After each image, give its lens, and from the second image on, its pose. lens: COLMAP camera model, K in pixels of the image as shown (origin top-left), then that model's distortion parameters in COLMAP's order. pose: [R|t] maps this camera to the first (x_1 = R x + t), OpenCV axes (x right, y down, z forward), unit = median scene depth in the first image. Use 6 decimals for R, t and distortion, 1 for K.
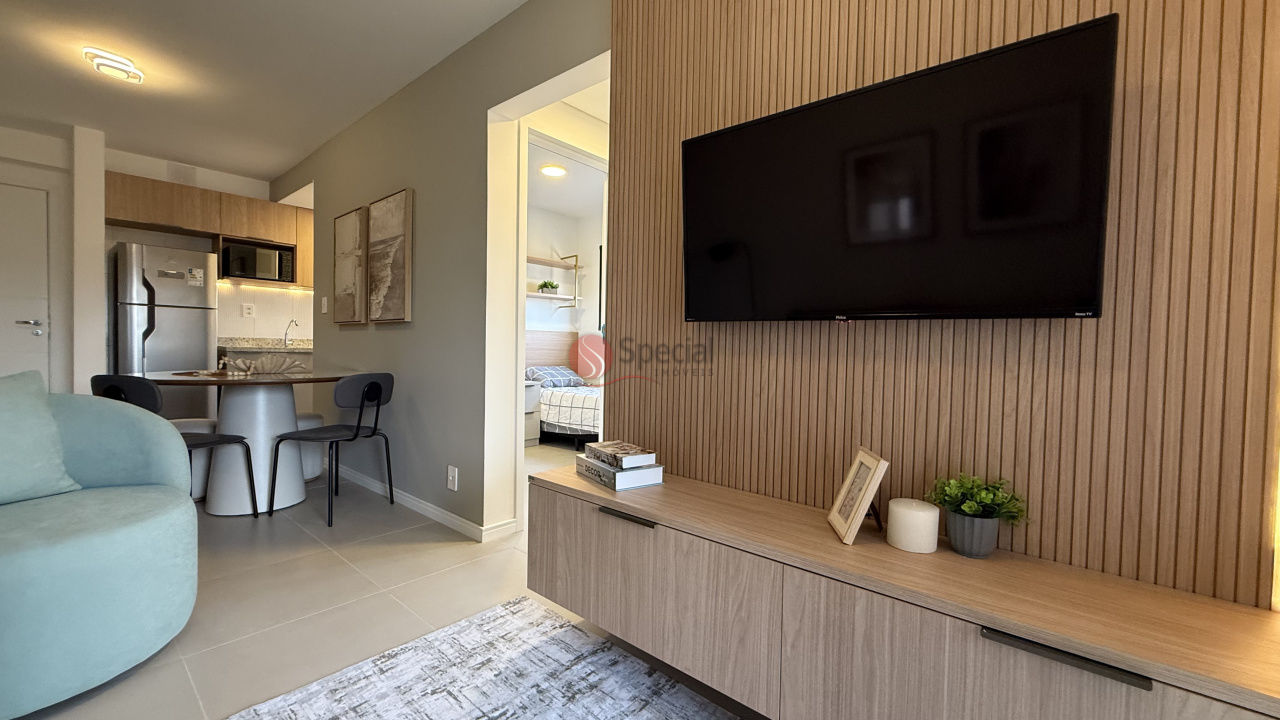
lens RADIAL K [[510.7, 0, 640.4], [0, 510.7, 362.5], [0, 0, 1]] dist [-0.001371, 0.000586]
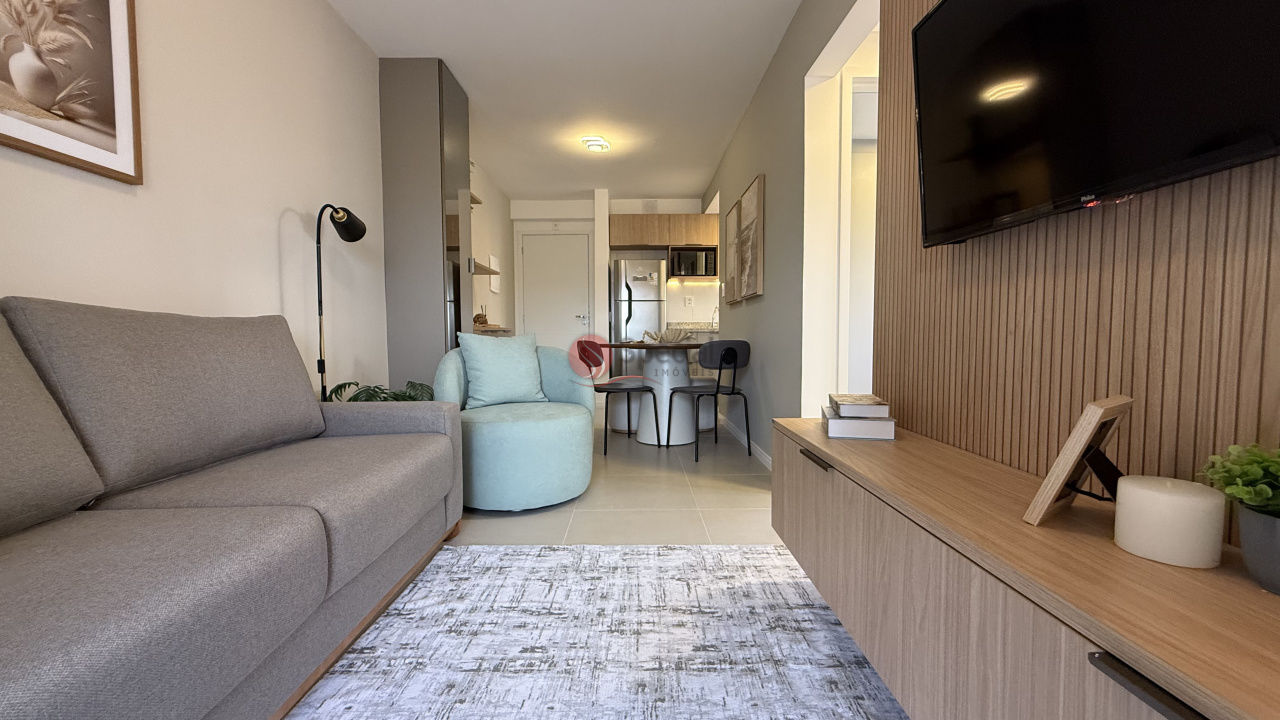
lens RADIAL K [[510.7, 0, 638.3], [0, 510.7, 362.4], [0, 0, 1]] dist [-0.001371, 0.000586]
pose [[0.664499, 0.017025, -0.747095, 0.273023], [-0.001848, 0.999775, 0.021139, 0.059789], [0.747287, -0.012666, 0.664381, 0.070947]]
